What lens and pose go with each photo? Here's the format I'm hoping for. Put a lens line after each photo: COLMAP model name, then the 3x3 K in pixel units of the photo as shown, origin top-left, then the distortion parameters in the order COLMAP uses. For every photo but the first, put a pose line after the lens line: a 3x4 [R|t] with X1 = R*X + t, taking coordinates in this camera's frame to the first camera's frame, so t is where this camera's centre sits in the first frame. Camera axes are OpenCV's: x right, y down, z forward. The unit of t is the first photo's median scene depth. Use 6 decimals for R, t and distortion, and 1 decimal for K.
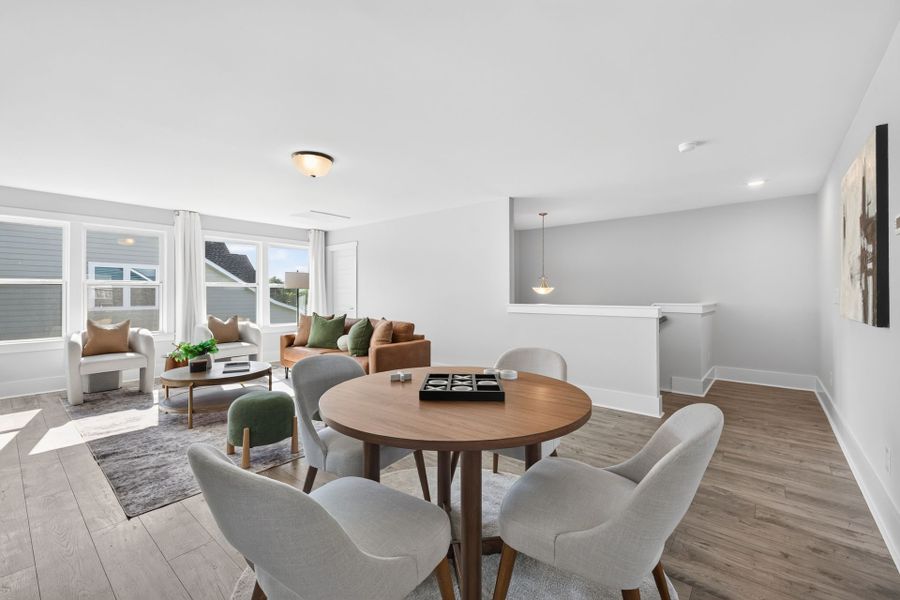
lens RADIAL K [[379.4, 0, 448.5], [0, 379.4, 291.0], [0, 0, 1]] dist [0.002961, -0.000179]
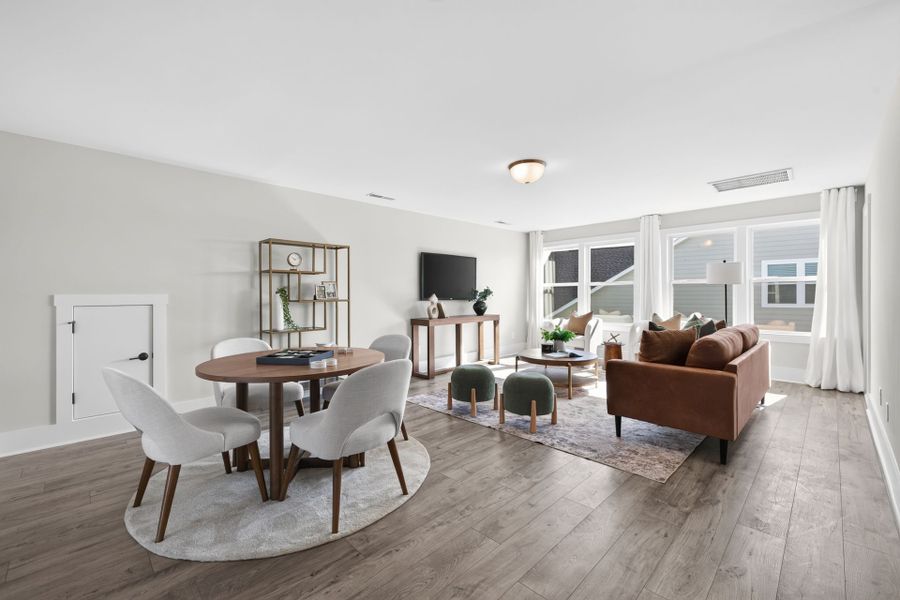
lens RADIAL K [[379.4, 0, 448.5], [0, 379.4, 291.0], [0, 0, 1]] dist [0.002961, -0.000179]
pose [[-0.087919, -0.006749, -0.996105, 0.375539], [0.016355, 0.999832, -0.008218, 0.005179], [0.995993, -0.017014, -0.087794, 0.443472]]
